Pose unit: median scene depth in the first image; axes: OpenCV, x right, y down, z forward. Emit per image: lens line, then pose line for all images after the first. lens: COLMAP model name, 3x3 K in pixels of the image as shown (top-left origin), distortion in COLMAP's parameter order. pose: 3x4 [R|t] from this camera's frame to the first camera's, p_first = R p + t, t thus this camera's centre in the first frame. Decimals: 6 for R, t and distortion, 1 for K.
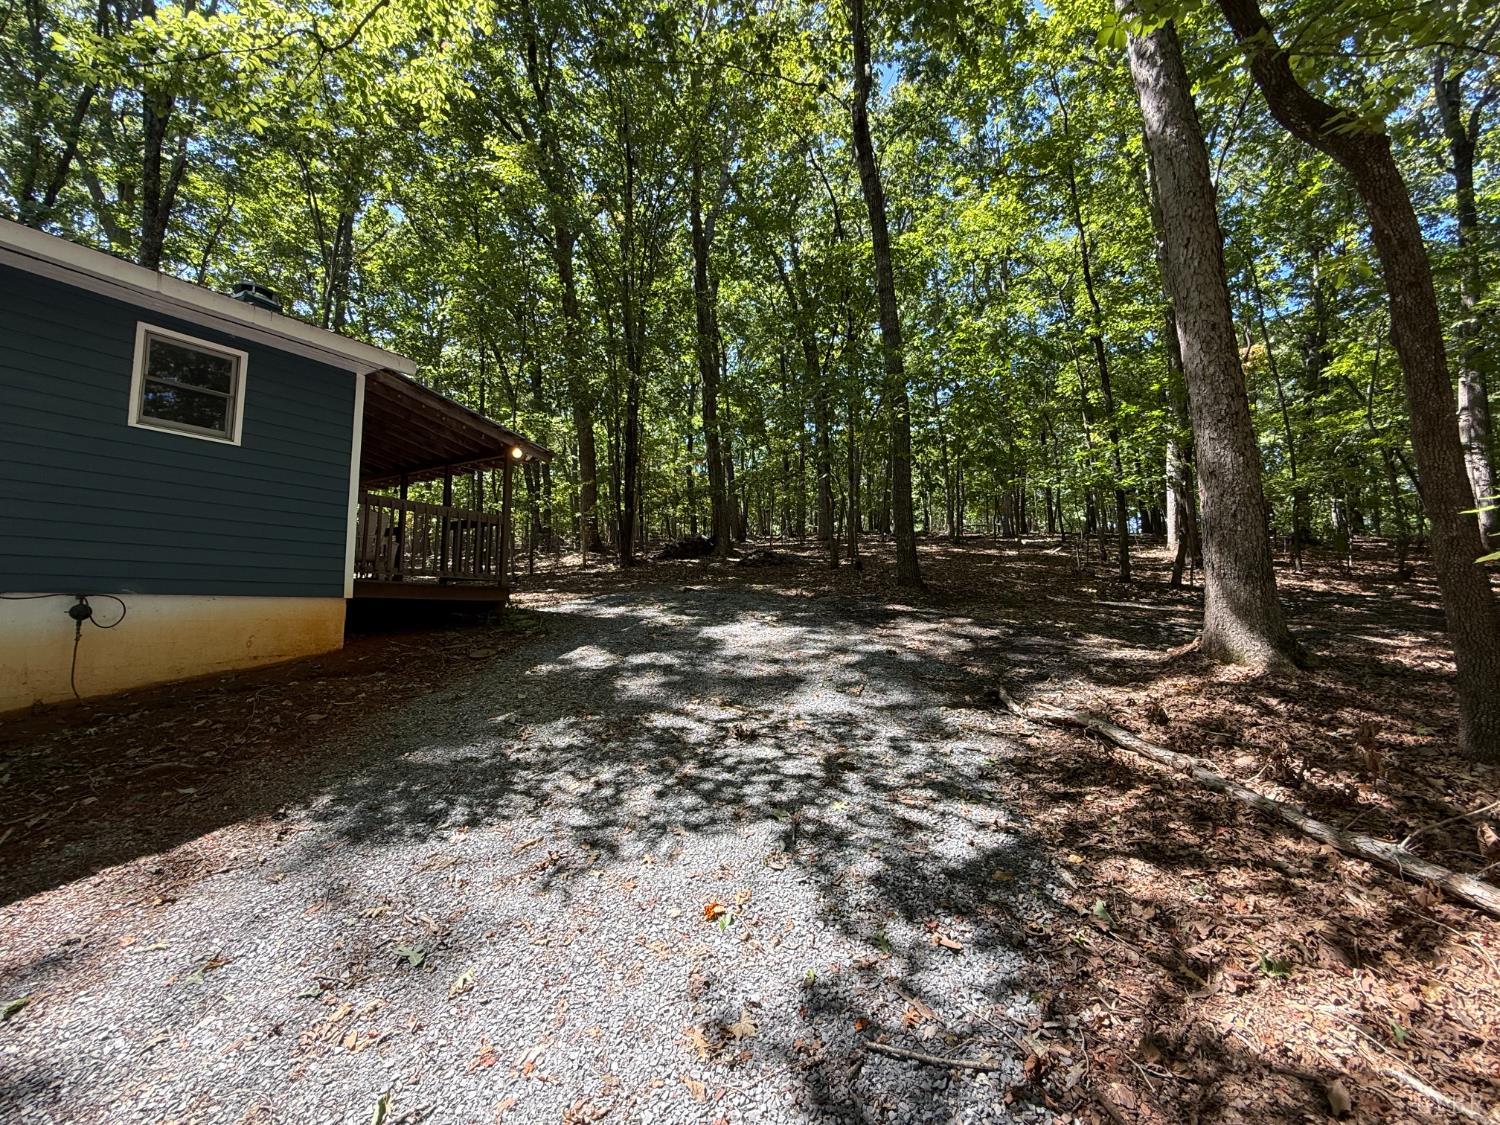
lens RADIAL K [[597.9, 0, 747.8], [0, 597.9, 567.8], [0, 0, 1]] dist [-0.001845, 0.000590]
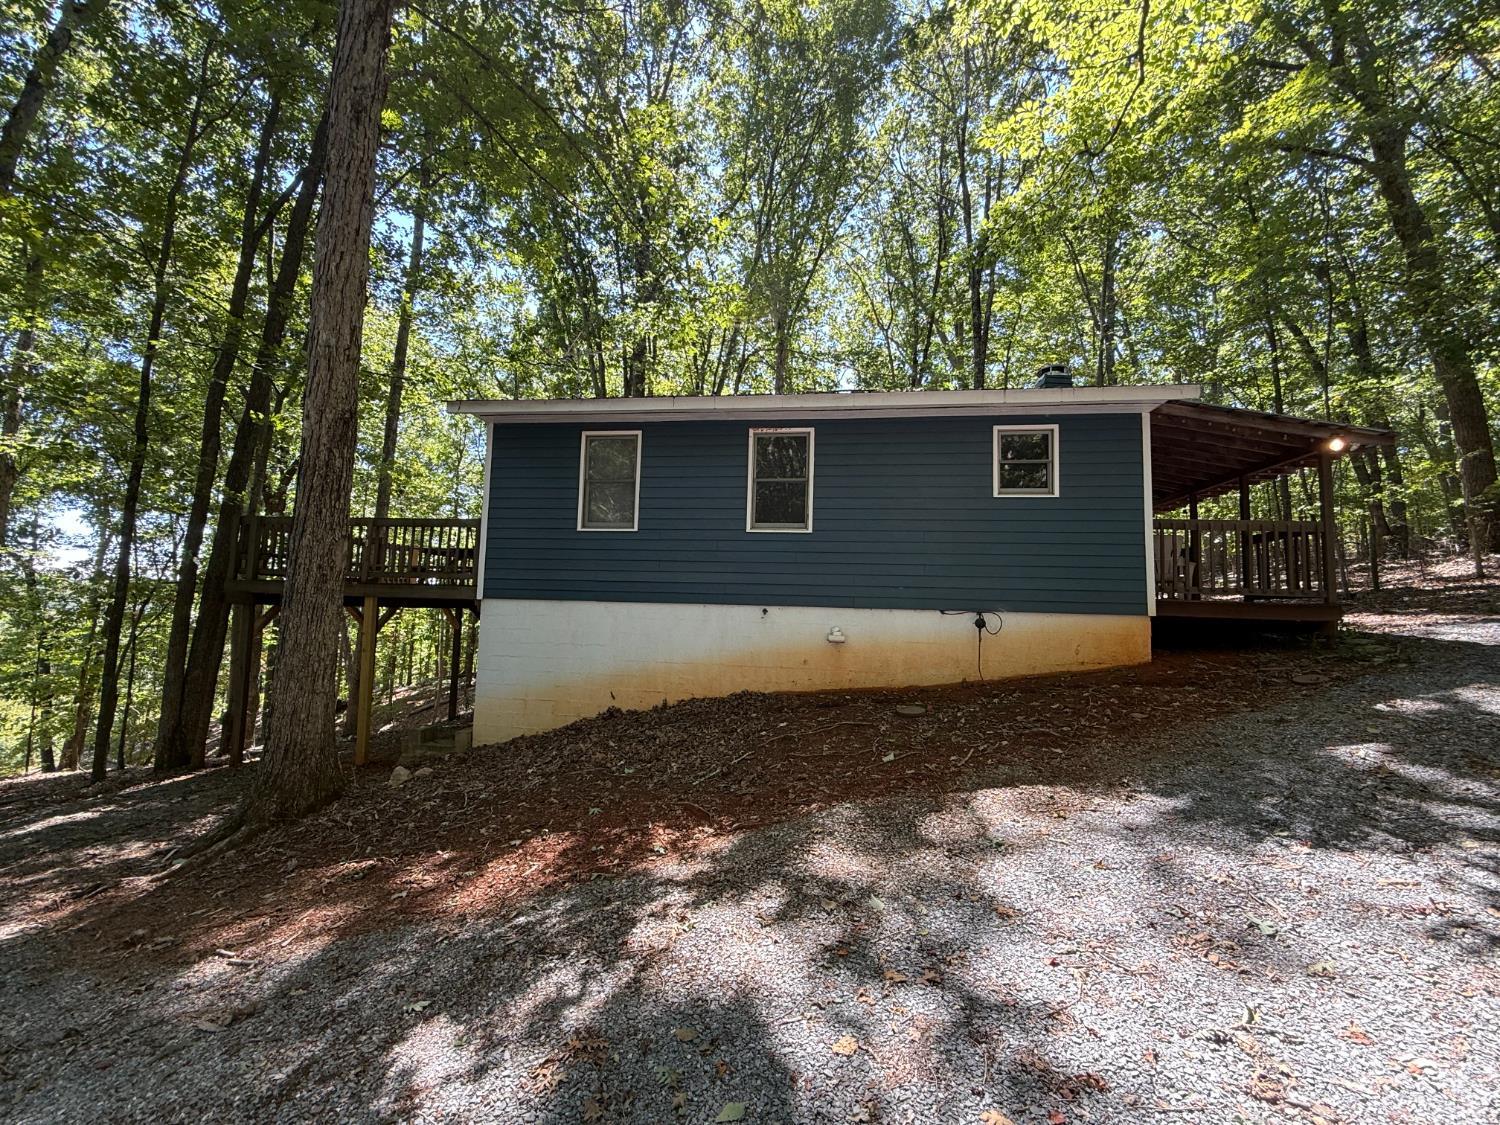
lens RADIAL K [[597.9, 0, 753.0], [0, 597.9, 560.1], [0, 0, 1]] dist [-0.001845, 0.000590]
pose [[0.402466, -0.081278, -0.911820, 0.049818], [0.034242, 0.996690, -0.073729, 0.004242], [0.914794, -0.001549, 0.403917, -0.123450]]
